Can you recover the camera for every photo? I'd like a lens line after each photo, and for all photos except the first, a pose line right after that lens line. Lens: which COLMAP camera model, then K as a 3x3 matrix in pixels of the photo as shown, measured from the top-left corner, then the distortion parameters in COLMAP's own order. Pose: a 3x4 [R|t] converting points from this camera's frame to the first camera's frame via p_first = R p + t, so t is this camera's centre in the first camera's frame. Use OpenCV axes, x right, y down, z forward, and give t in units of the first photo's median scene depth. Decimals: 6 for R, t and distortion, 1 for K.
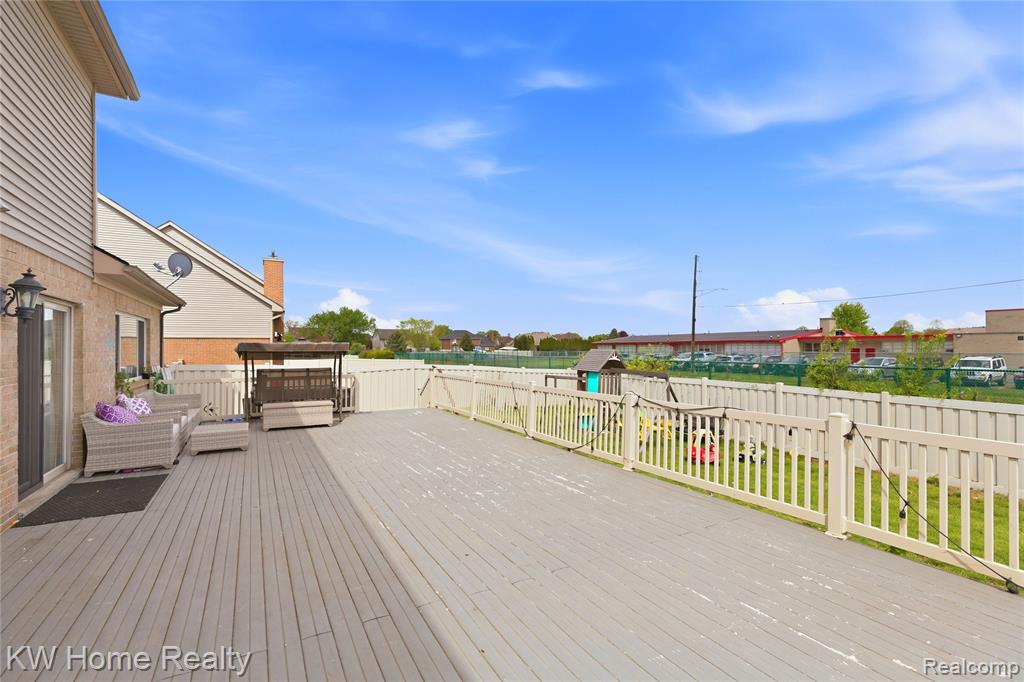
lens RADIAL K [[481.3, 0, 518.4], [0, 481.3, 345.9], [0, 0, 1]] dist [-0.000508, -0.000107]
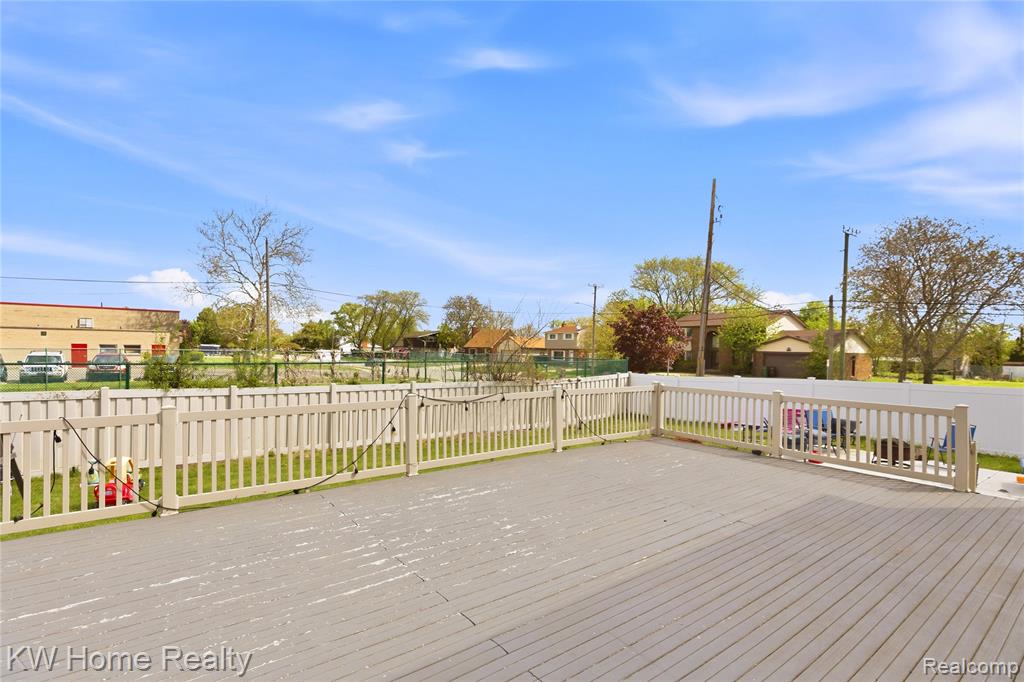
lens RADIAL K [[481.3, 0, 520.2], [0, 481.3, 348.4], [0, 0, 1]] dist [-0.000508, -0.000107]
pose [[-0.150920, 0.000383, 0.988546, -0.824190], [-0.017516, 0.999842, -0.003061, 0.004458], [-0.988391, -0.017777, -0.150890, 1.021470]]
